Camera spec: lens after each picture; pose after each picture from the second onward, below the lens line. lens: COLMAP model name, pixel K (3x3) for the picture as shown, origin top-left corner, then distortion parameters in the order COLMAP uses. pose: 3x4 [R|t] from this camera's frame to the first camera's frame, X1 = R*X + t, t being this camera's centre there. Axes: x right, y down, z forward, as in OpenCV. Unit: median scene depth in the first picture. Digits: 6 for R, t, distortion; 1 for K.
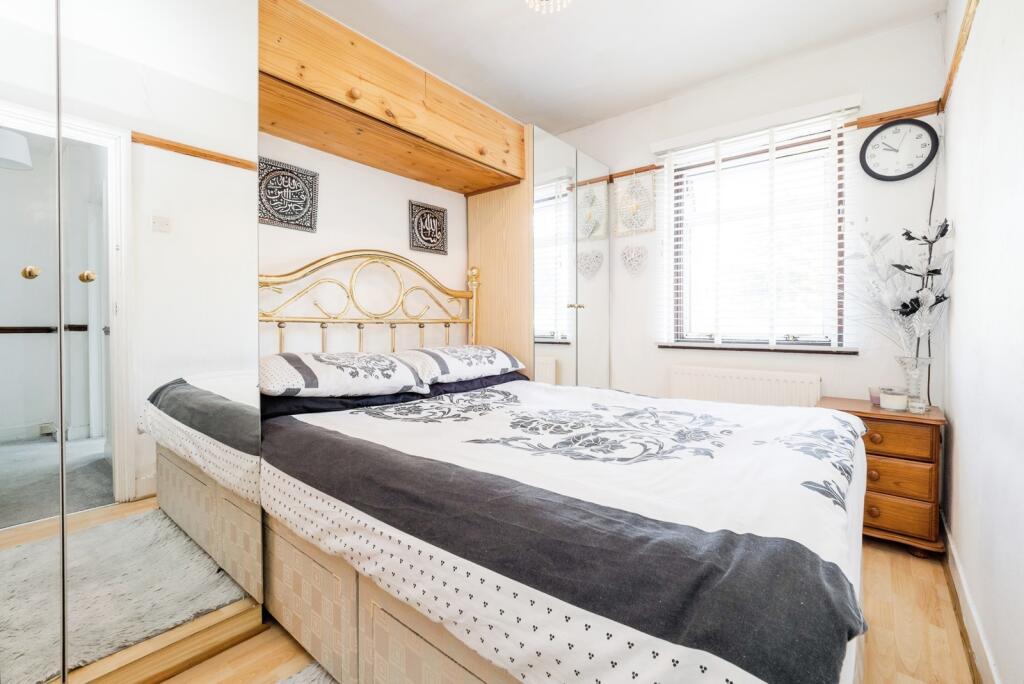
lens RADIAL K [[442.6, 0, 513.7], [0, 442.6, 334.1], [0, 0, 1]] dist [0.002740, -0.000877]
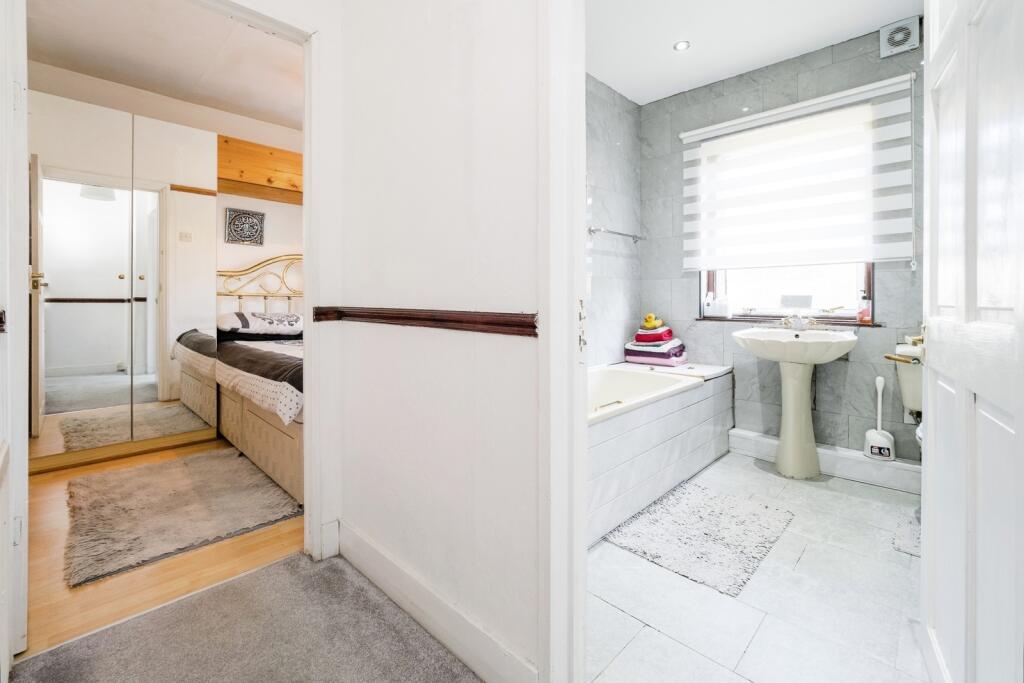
lens RADIAL K [[442.6, 0, 521.6], [0, 442.6, 305.9], [0, 0, 1]] dist [0.002740, -0.000877]
pose [[0.997308, 0.004663, -0.073185, 0.879682], [-0.005277, 0.999953, -0.008192, 0.026522], [0.073143, 0.008556, 0.997285, -0.859093]]
